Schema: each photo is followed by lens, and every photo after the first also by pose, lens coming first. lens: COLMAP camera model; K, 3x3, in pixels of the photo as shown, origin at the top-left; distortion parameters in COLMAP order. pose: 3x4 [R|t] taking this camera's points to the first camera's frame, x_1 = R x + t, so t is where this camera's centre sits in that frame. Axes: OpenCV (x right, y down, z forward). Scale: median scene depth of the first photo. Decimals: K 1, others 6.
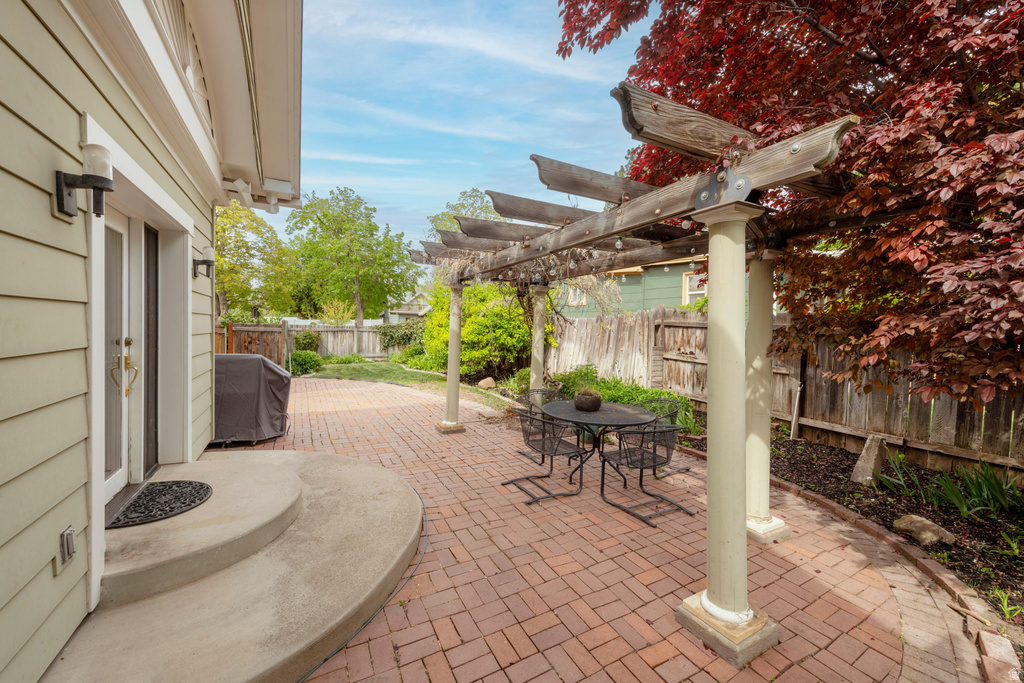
lens RADIAL K [[413.6, 0, 512.0], [0, 413.6, 341.5], [0, 0, 1]] dist [0.000740, 0.000125]
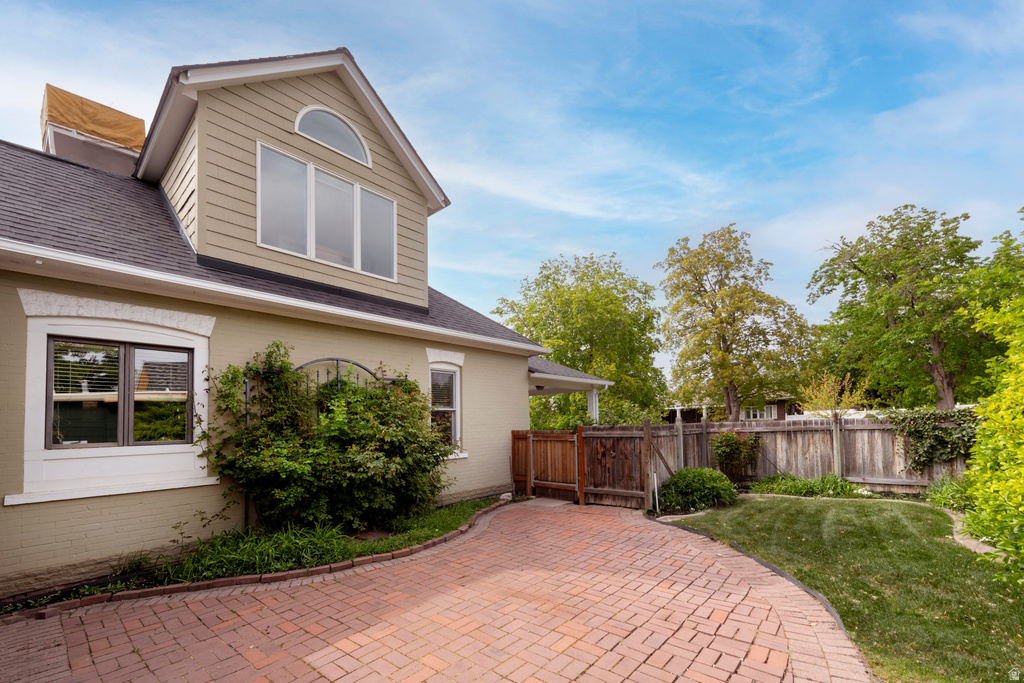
lens RADIAL K [[419.7, 0, 472.5], [0, 419.7, 407.7], [0, 0, 1]] dist [0.000128, 0.000280]
pose [[0.312910, -0.083309, -0.946122, -0.025991], [0.007871, 0.996339, -0.085127, -0.011911], [0.949750, 0.019190, 0.312420, 0.405919]]
